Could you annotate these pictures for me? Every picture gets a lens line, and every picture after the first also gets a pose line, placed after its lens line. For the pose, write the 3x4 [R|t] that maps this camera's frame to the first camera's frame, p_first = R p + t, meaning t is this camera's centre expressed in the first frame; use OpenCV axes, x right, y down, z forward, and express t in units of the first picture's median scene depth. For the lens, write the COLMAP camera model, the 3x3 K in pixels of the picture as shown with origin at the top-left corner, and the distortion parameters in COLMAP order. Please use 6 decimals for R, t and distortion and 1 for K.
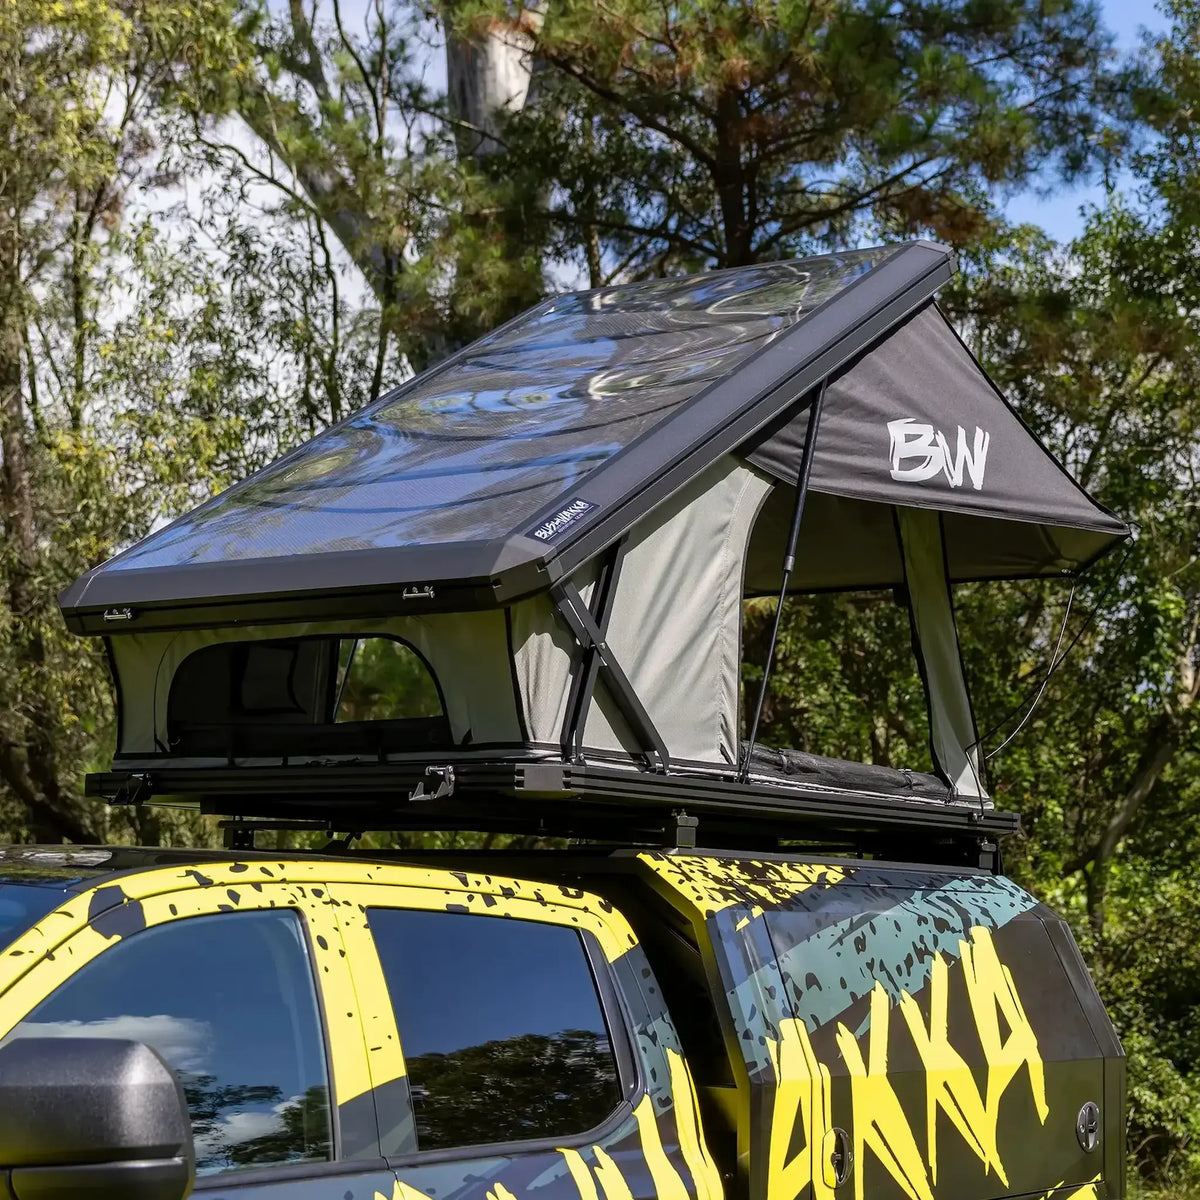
lens RADIAL K [[2611.8, 0, 600.4], [0, 2611.8, 526.9], [0, 0, 1]] dist [0.047083, -0.030602]
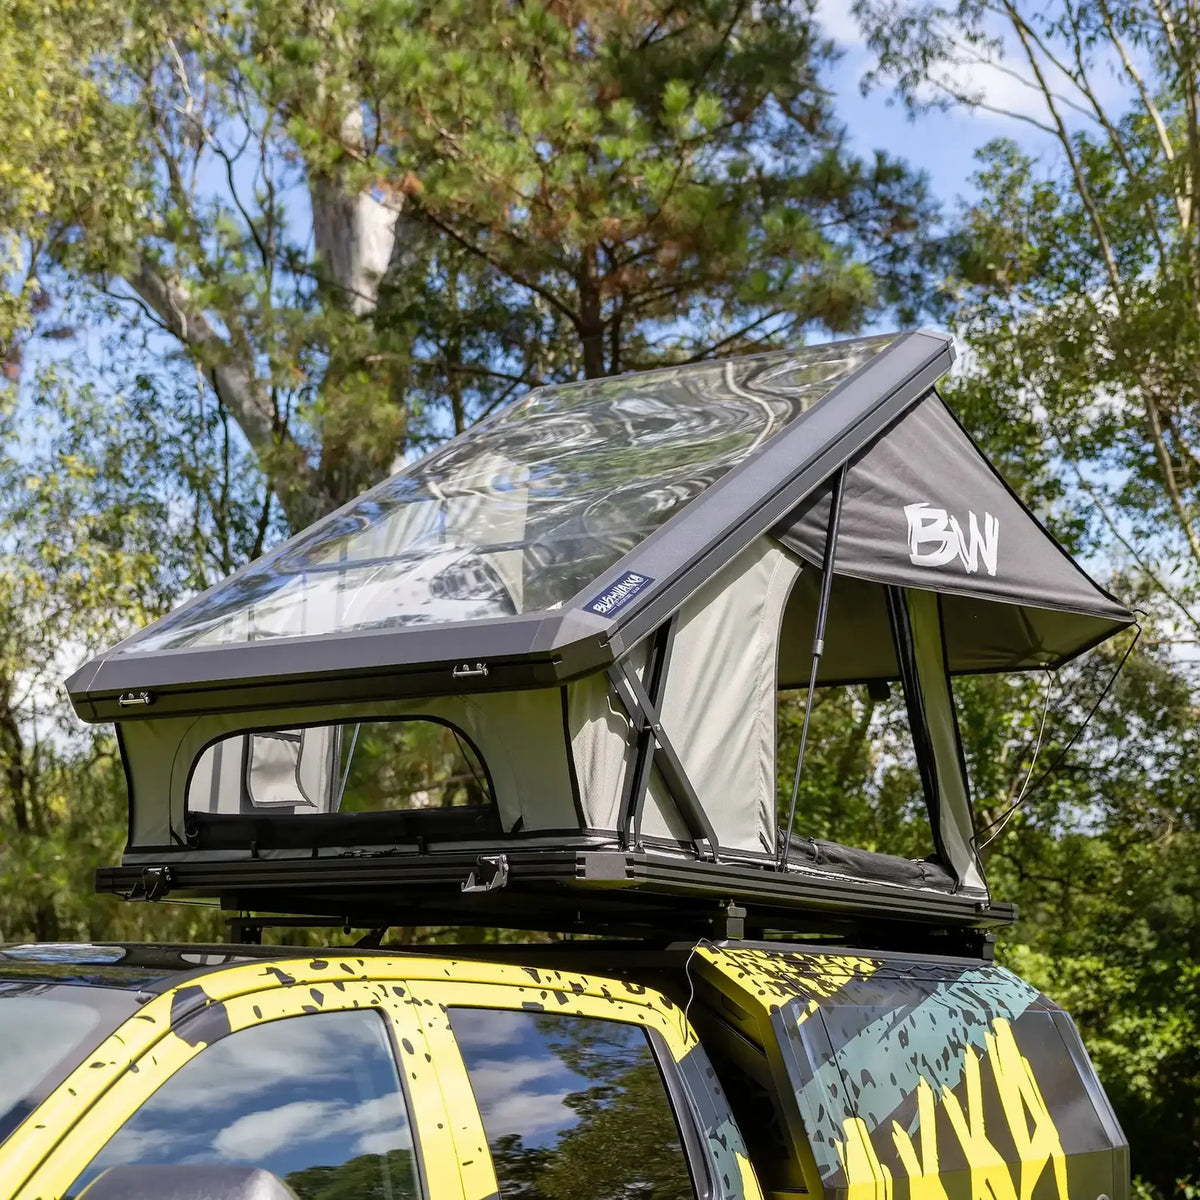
lens RADIAL K [[2375.3, 0, 599.6], [0, 2375.3, 622.3], [0, 0, 1]] dist [0.028007, 0.112874]
pose [[0.998211, -0.002707, 0.059724, -0.067714], [0.003537, 0.999898, -0.013810, 0.018149], [-0.059681, 0.013996, 0.998119, 0.131546]]
